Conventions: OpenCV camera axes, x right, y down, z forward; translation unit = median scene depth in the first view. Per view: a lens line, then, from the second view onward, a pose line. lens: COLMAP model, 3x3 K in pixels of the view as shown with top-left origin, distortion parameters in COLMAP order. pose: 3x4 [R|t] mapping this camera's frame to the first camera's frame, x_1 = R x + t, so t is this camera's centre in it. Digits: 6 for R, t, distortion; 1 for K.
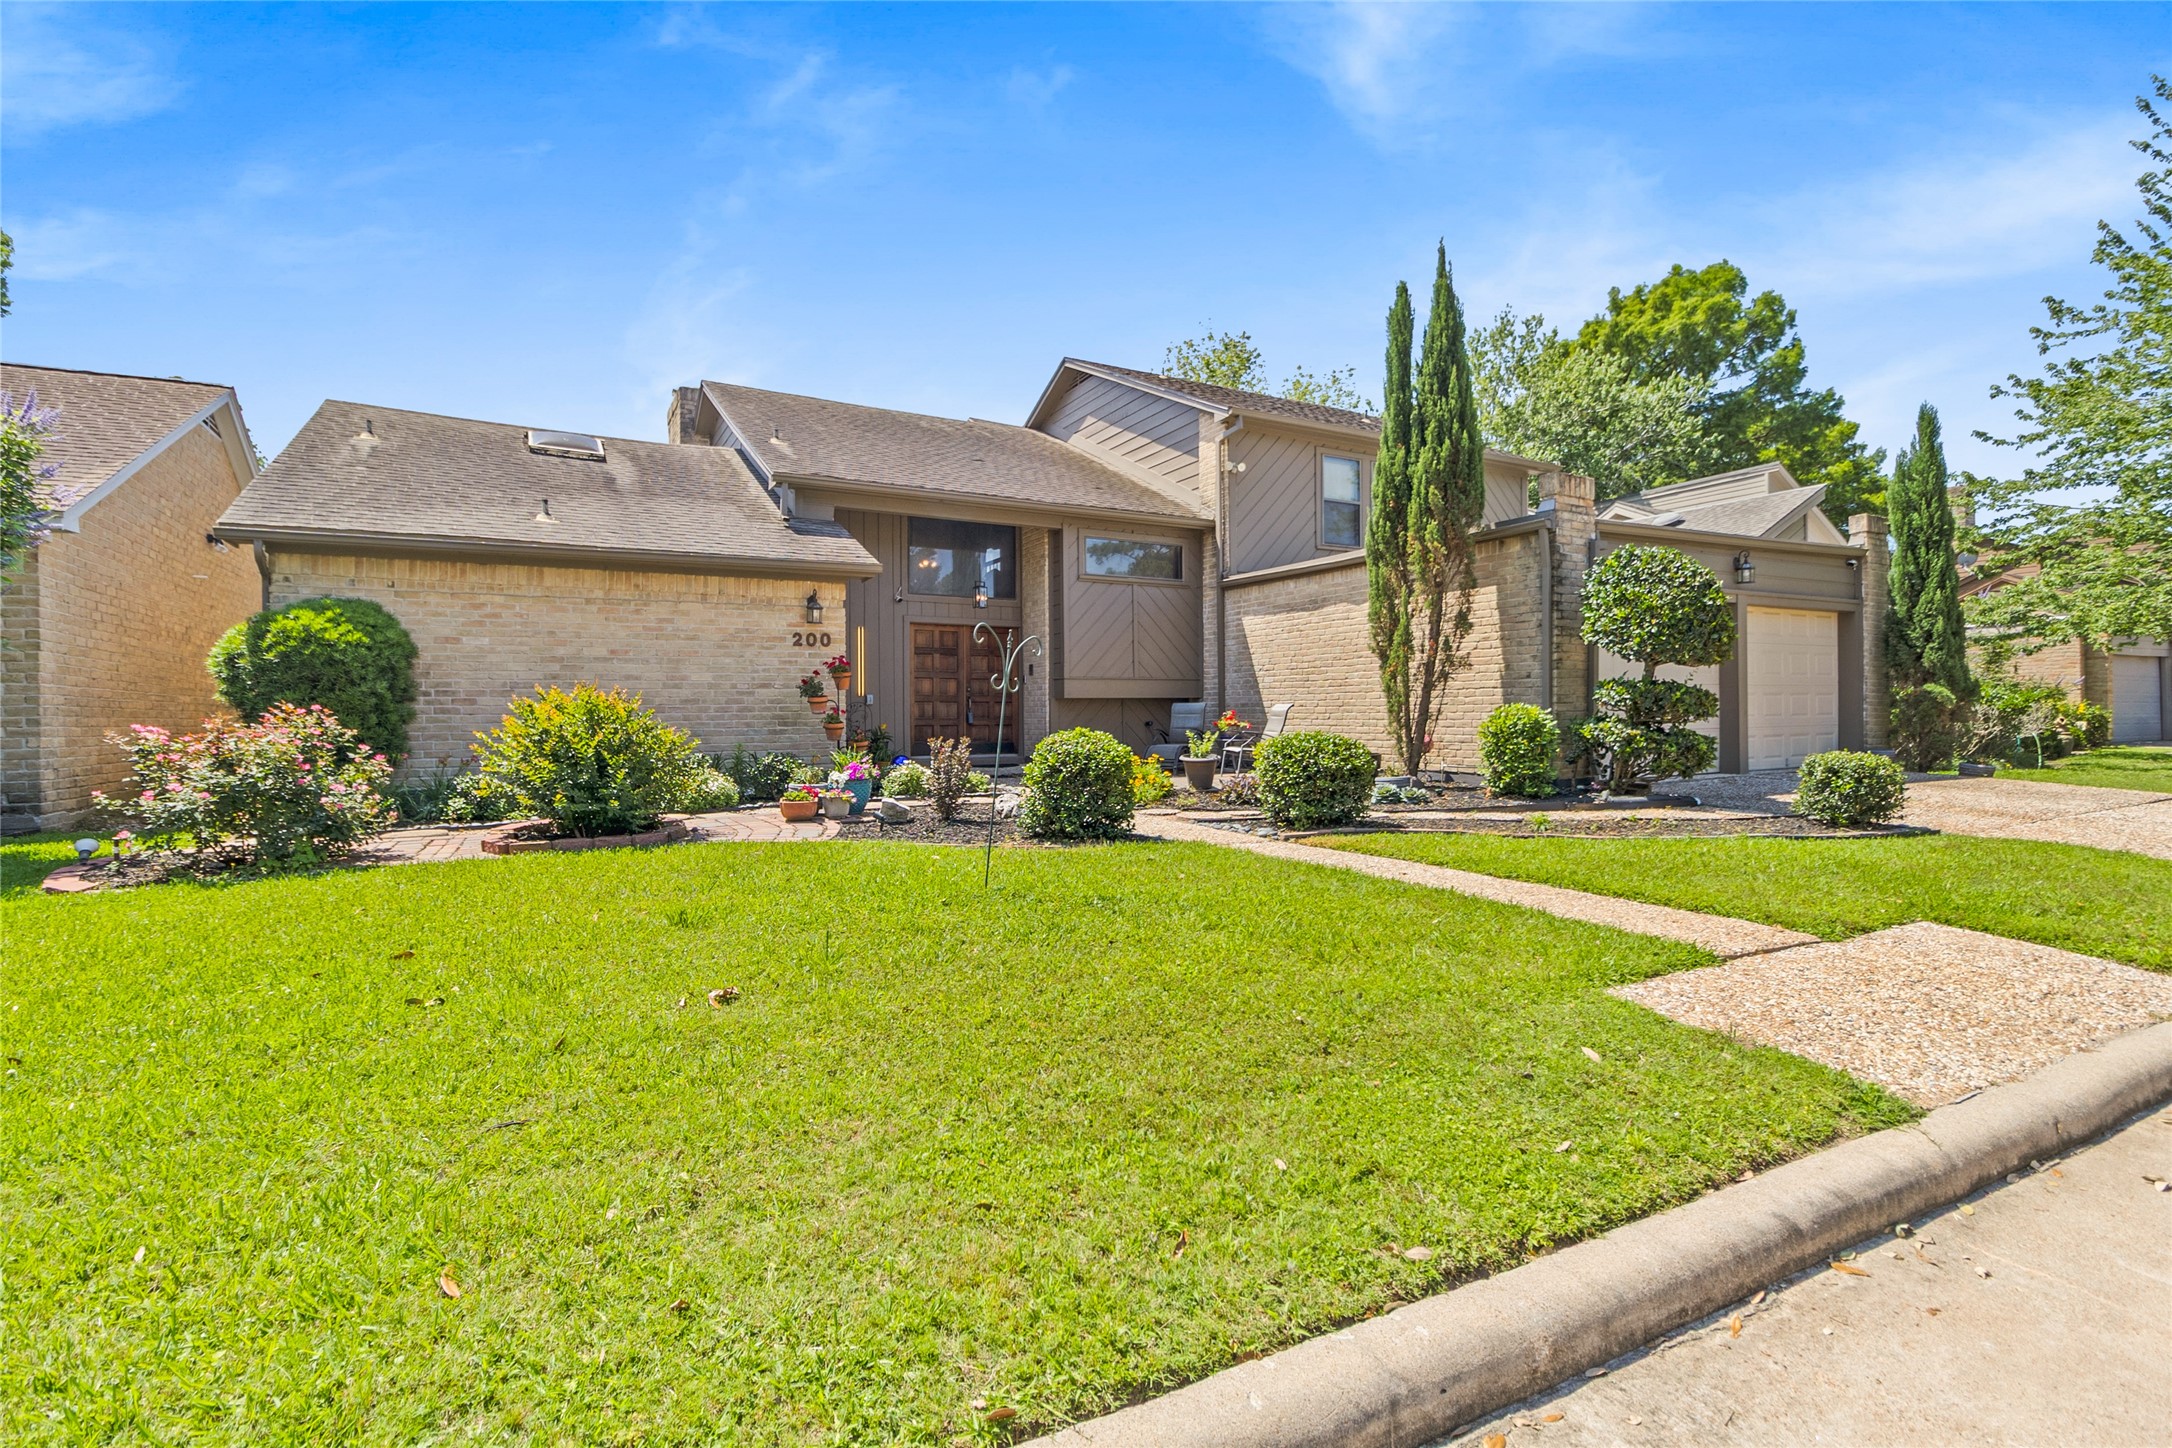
lens RADIAL K [[991.1, 0, 1064.3], [0, 991.1, 715.1], [0, 0, 1]] dist [0.000899, 0.000778]
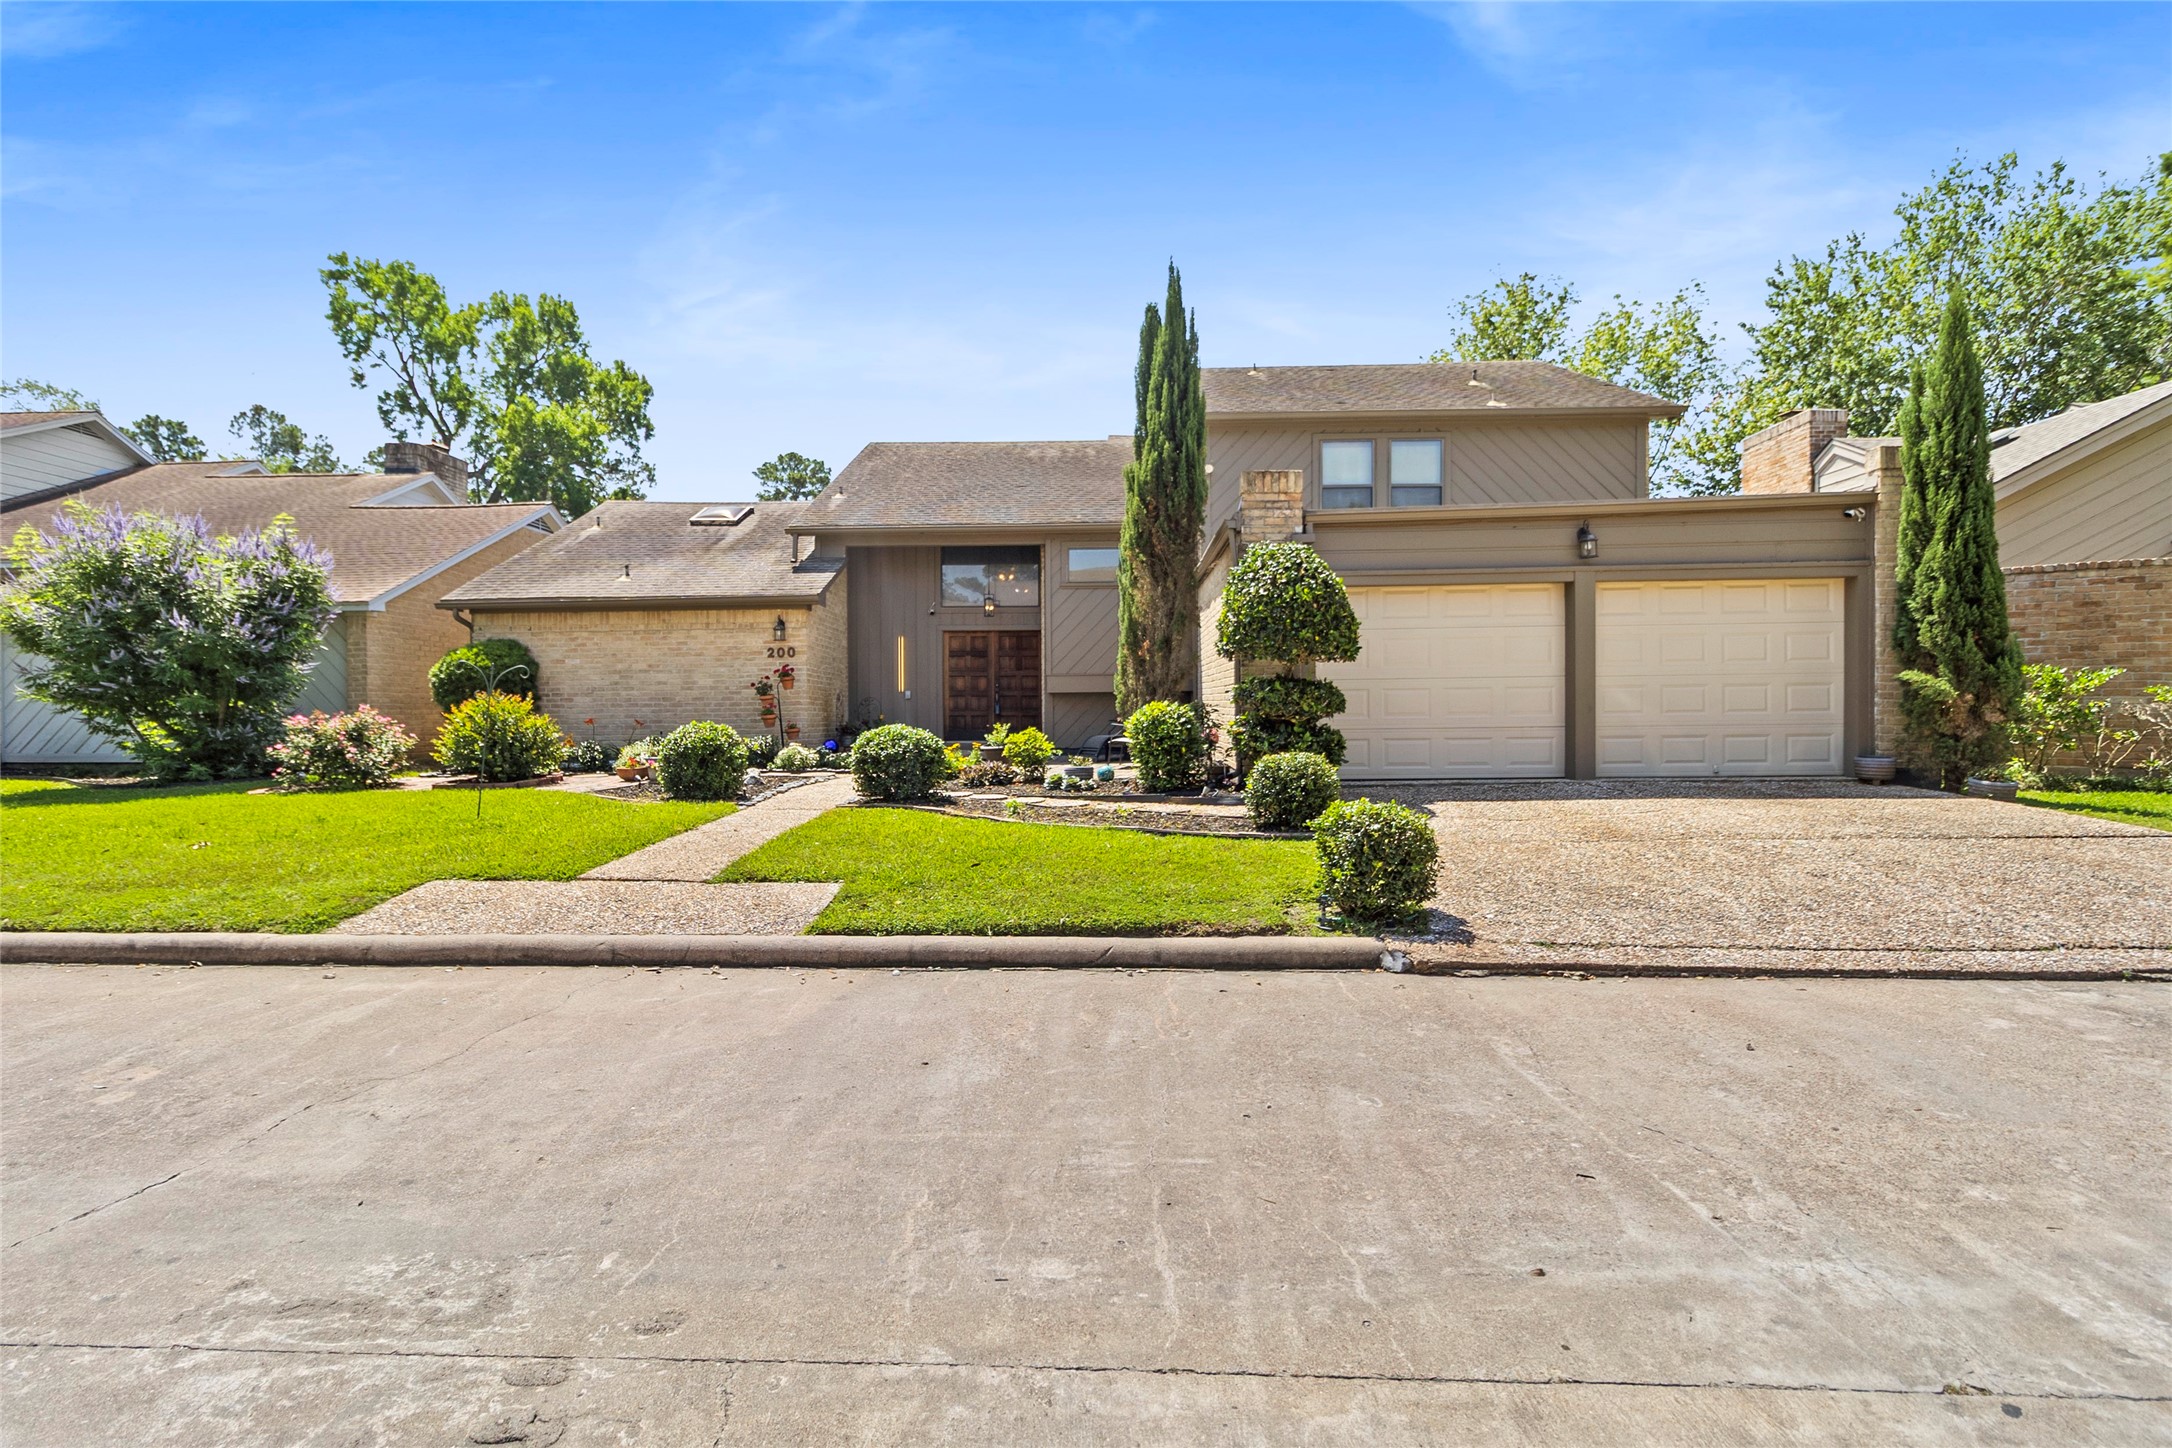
lens RADIAL K [[999.9, 0, 1058.0], [0, 999.9, 716.7], [0, 0, 1]] dist [-0.001216, 0.000674]
pose [[0.858570, 0.007643, -0.512639, 0.766590], [0.001093, 0.999859, 0.016738, -0.011087], [0.512695, -0.014931, 0.858441, 0.023778]]
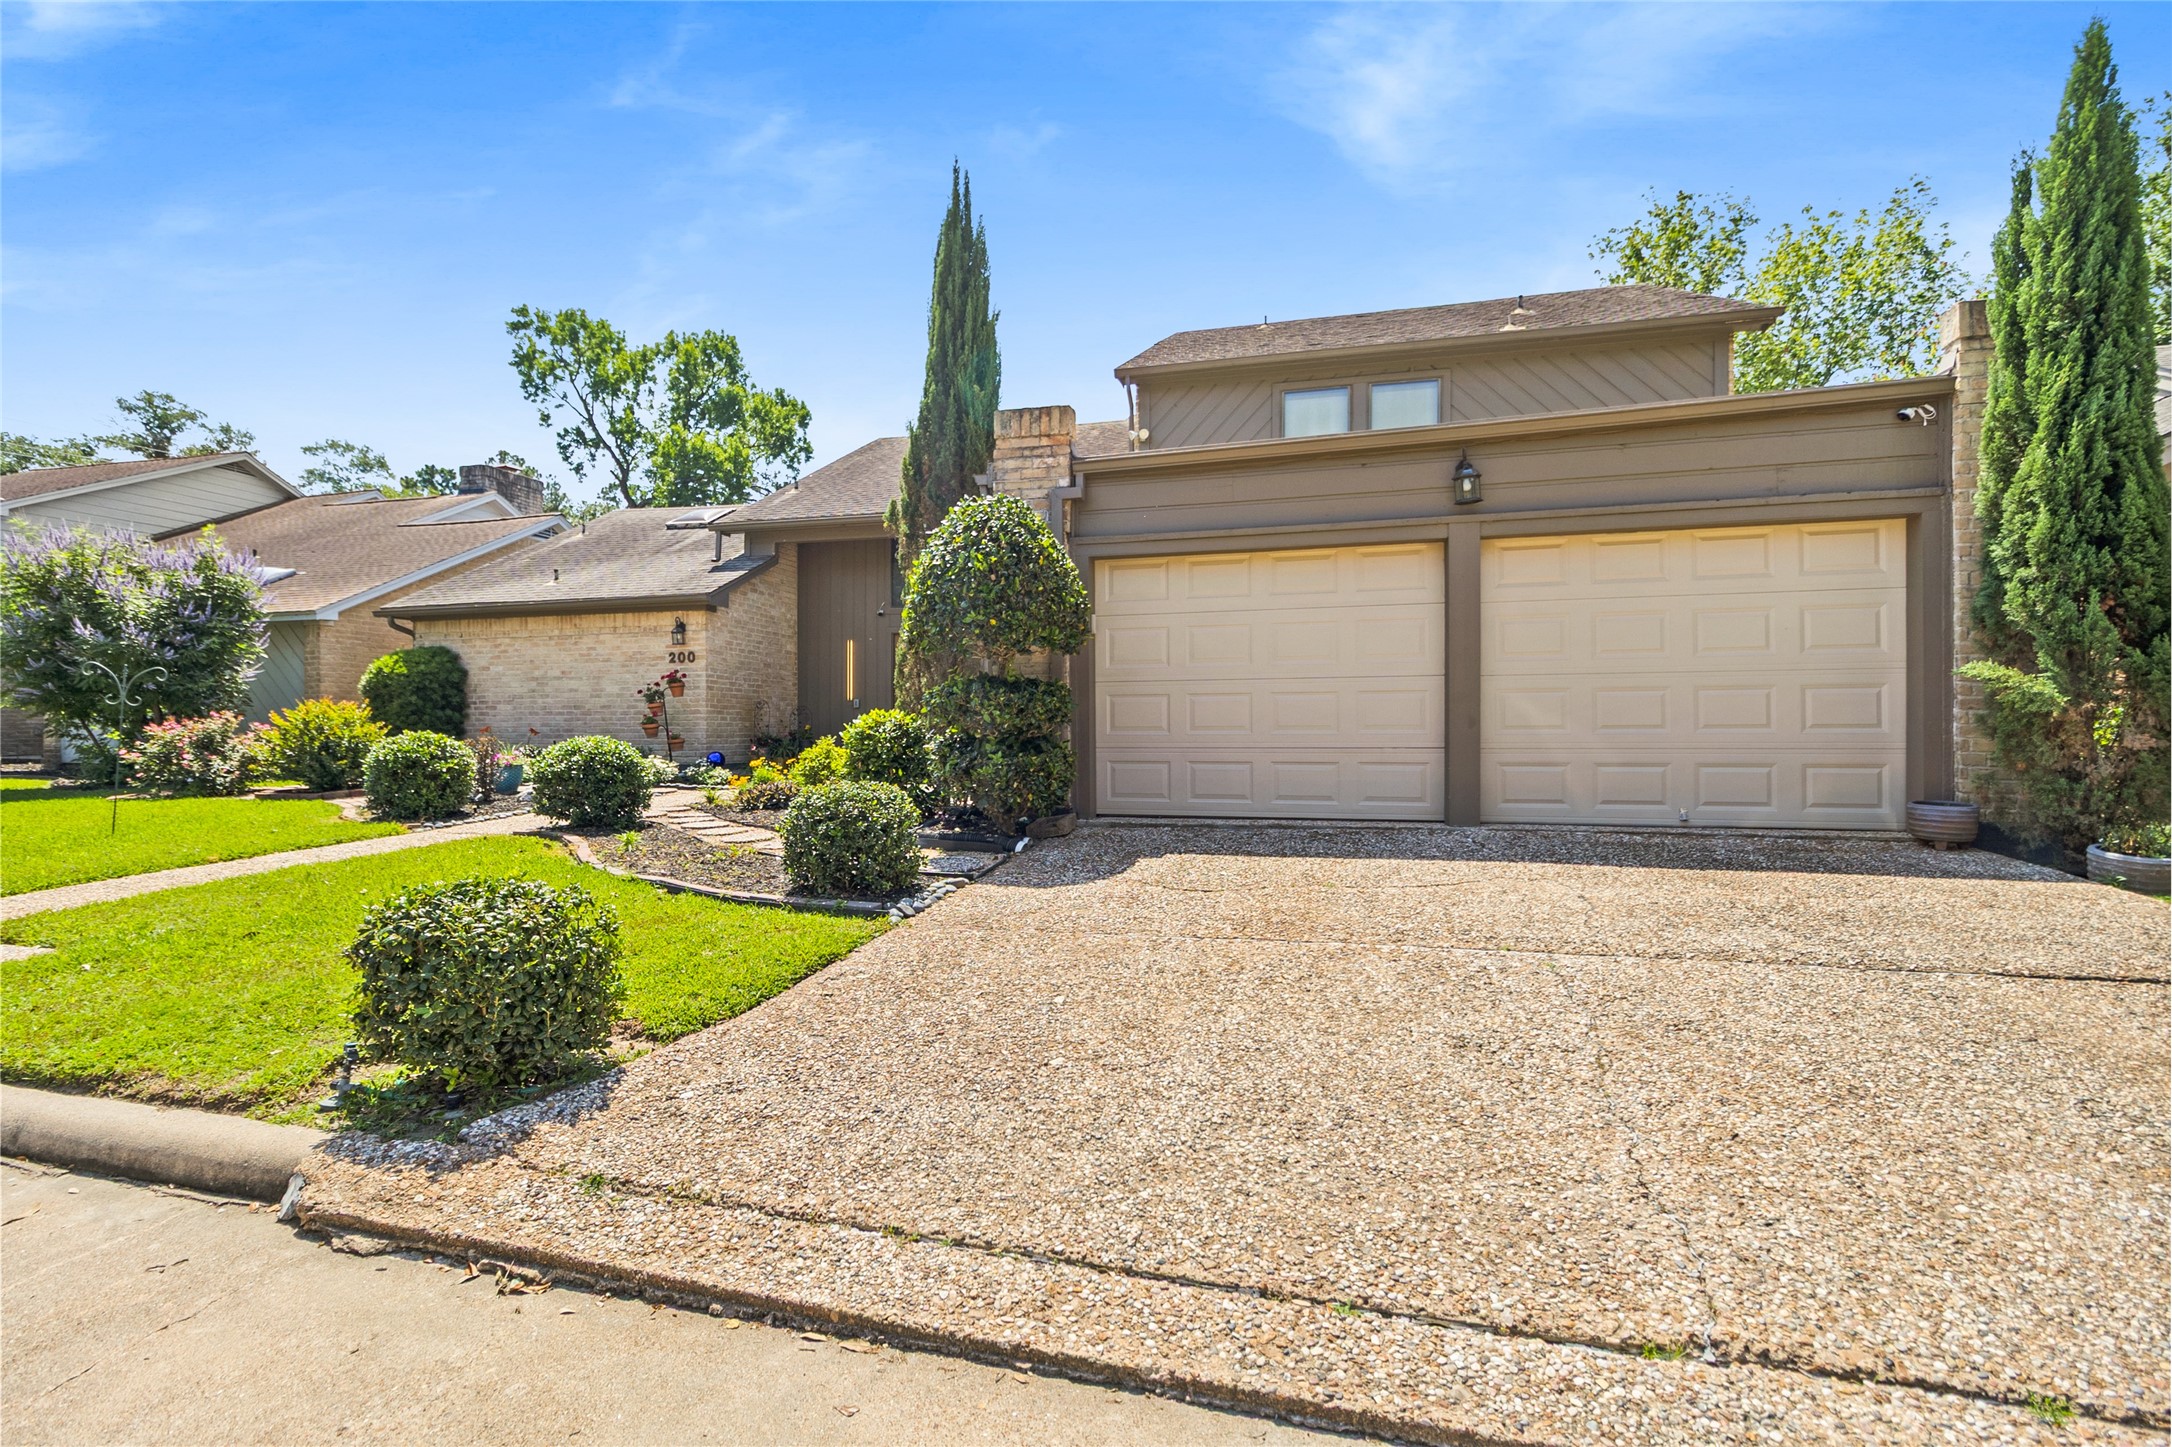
lens RADIAL K [[983.6, 0, 1055.9], [0, 983.6, 723.4], [0, 0, 1]] dist [-0.002300, 0.001410]
pose [[0.723617, 0.010522, -0.690121, 0.949903], [-0.002763, 0.999920, 0.012349, -0.008932], [0.690196, -0.007029, 0.723588, 0.424167]]
